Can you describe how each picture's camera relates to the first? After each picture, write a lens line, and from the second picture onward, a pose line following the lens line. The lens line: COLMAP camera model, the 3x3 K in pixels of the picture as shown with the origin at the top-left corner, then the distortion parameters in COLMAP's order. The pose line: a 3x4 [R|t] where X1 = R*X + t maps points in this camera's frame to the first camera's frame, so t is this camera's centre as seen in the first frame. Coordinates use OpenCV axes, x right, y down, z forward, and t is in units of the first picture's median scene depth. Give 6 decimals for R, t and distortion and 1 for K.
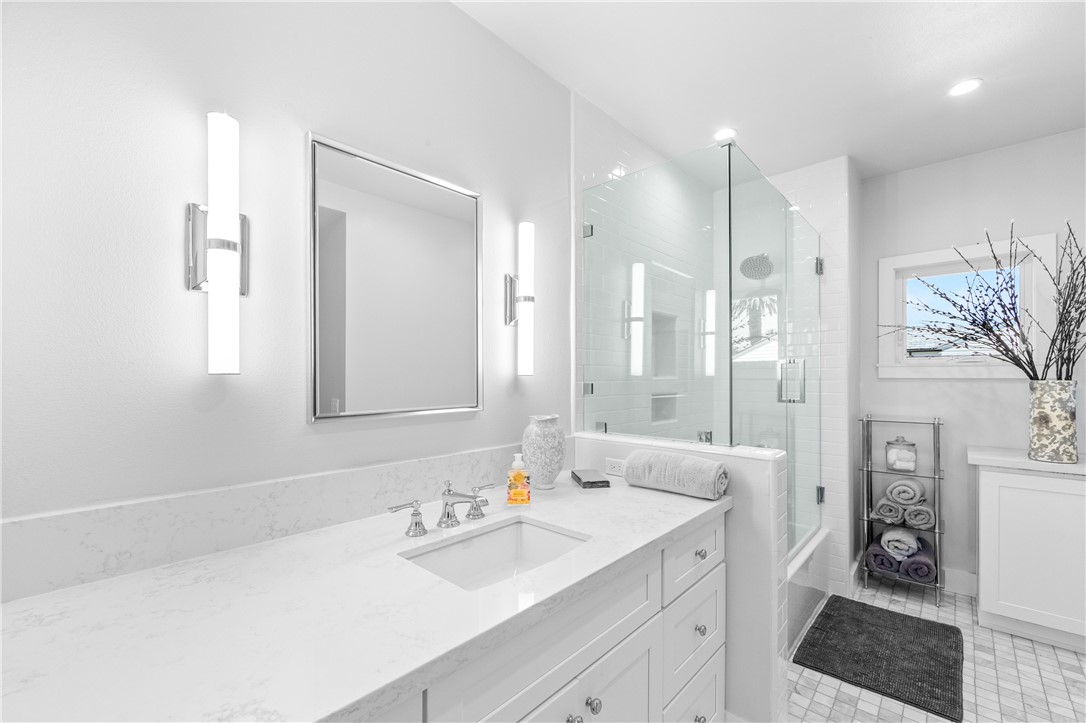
lens RADIAL K [[451.9, 0, 547.5], [0, 451.9, 370.6], [0, 0, 1]] dist [-0.001819, -0.000433]
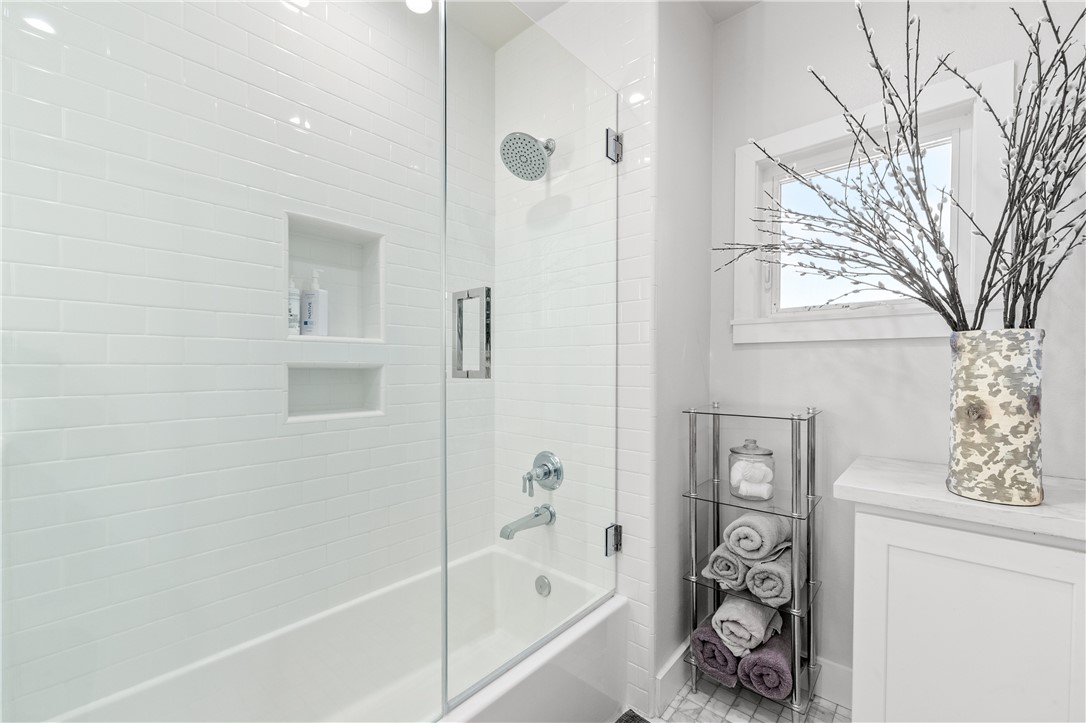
lens RADIAL K [[451.0, 0, 544.6], [0, 451.0, 368.1], [0, 0, 1]] dist [-0.001485, -0.000629]
pose [[0.999867, 0.000834, 0.016313, 0.630452], [-0.001148, 0.999813, 0.019281, 0.052519], [-0.016293, -0.019297, 0.999681, 0.525660]]
